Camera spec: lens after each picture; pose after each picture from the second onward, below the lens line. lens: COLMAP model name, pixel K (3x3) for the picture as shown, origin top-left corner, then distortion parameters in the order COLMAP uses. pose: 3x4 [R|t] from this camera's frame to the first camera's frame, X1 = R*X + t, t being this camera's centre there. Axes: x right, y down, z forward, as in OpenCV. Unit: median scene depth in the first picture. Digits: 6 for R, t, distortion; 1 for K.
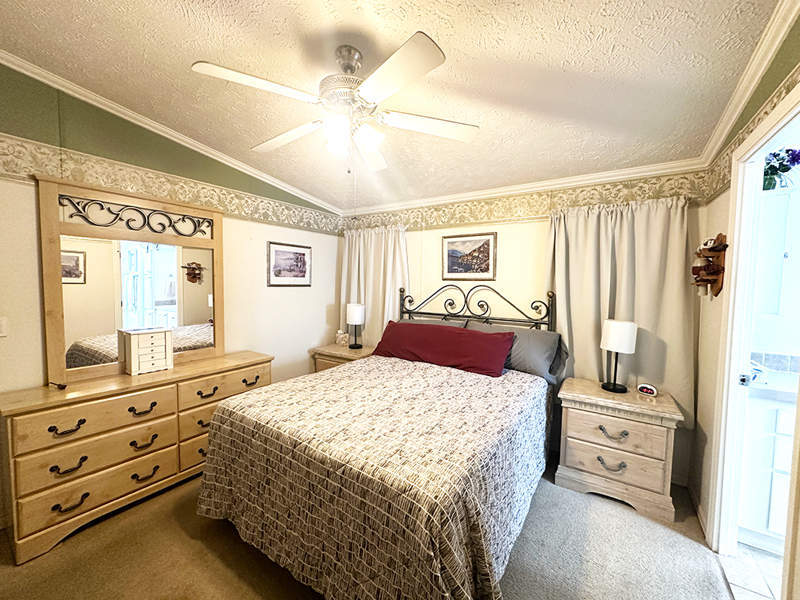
lens RADIAL K [[318.6, 0, 400.0], [0, 318.6, 300.0], [0, 0, 1]] dist [-0.000243, -0.000032]
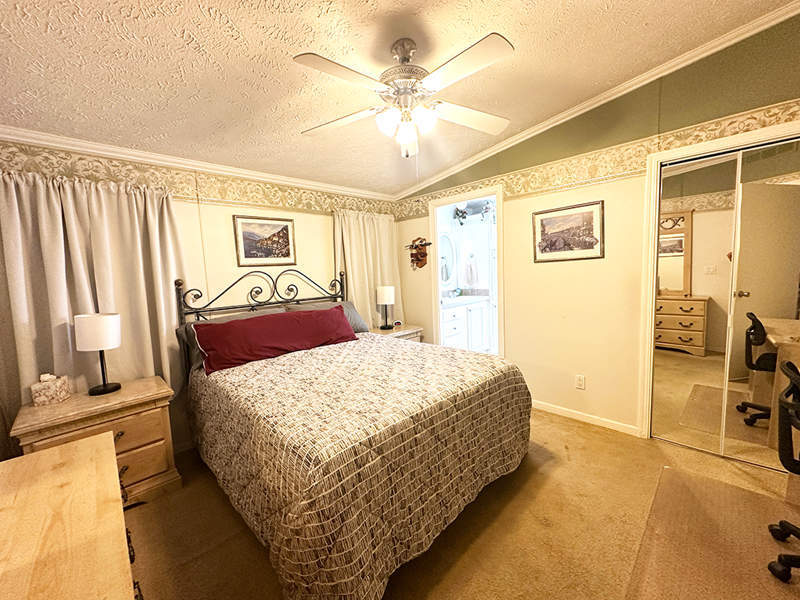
lens RADIAL K [[320.8, 0, 400.0], [0, 320.8, 300.0], [0, 0, 1]] dist [0.018168, 0.000058]
pose [[0.225964, -0.127931, 0.965699, -0.666108], [0.096670, 0.989391, 0.108450, -0.026684], [-0.969327, 0.068848, 0.235934, 0.402904]]
